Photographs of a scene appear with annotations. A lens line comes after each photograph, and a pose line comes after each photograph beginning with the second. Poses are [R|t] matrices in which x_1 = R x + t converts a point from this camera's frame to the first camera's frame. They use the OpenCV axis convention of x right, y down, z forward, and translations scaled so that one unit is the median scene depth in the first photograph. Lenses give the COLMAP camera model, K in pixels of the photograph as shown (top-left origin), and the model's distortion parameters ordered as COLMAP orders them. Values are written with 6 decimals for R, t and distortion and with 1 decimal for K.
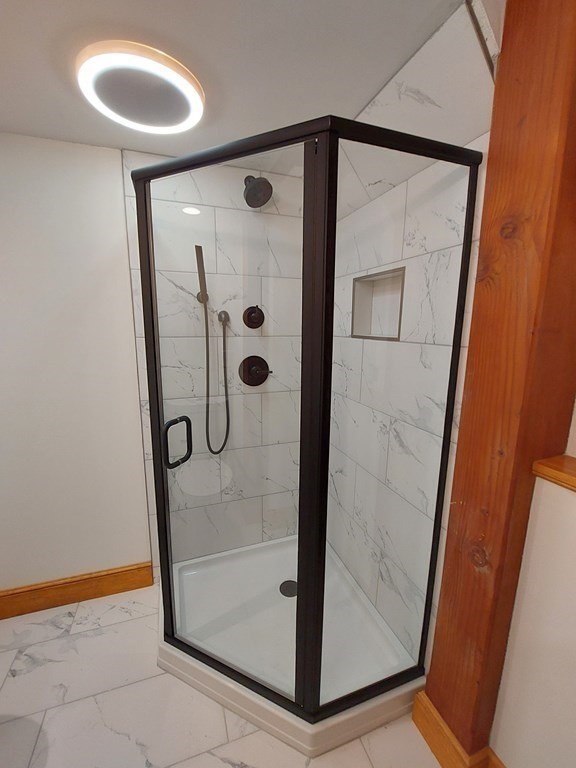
lens RADIAL K [[332.6, 0, 286.9], [0, 332.6, 385.3], [0, 0, 1]] dist [-0.003645, 0.000118]
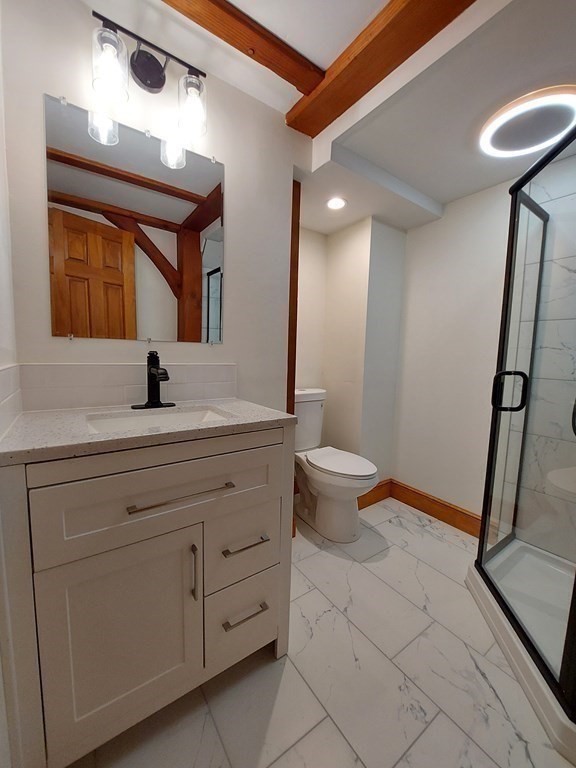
lens RADIAL K [[306.0, 0, 286.0], [0, 306.0, 384.4], [0, 0, 1]] dist [-0.014537, -0.000380]
pose [[0.274122, 0.097303, -0.956760, 0.453609], [-0.207761, 0.977367, 0.039873, 0.248847], [0.938985, 0.187848, 0.288133, -0.073401]]
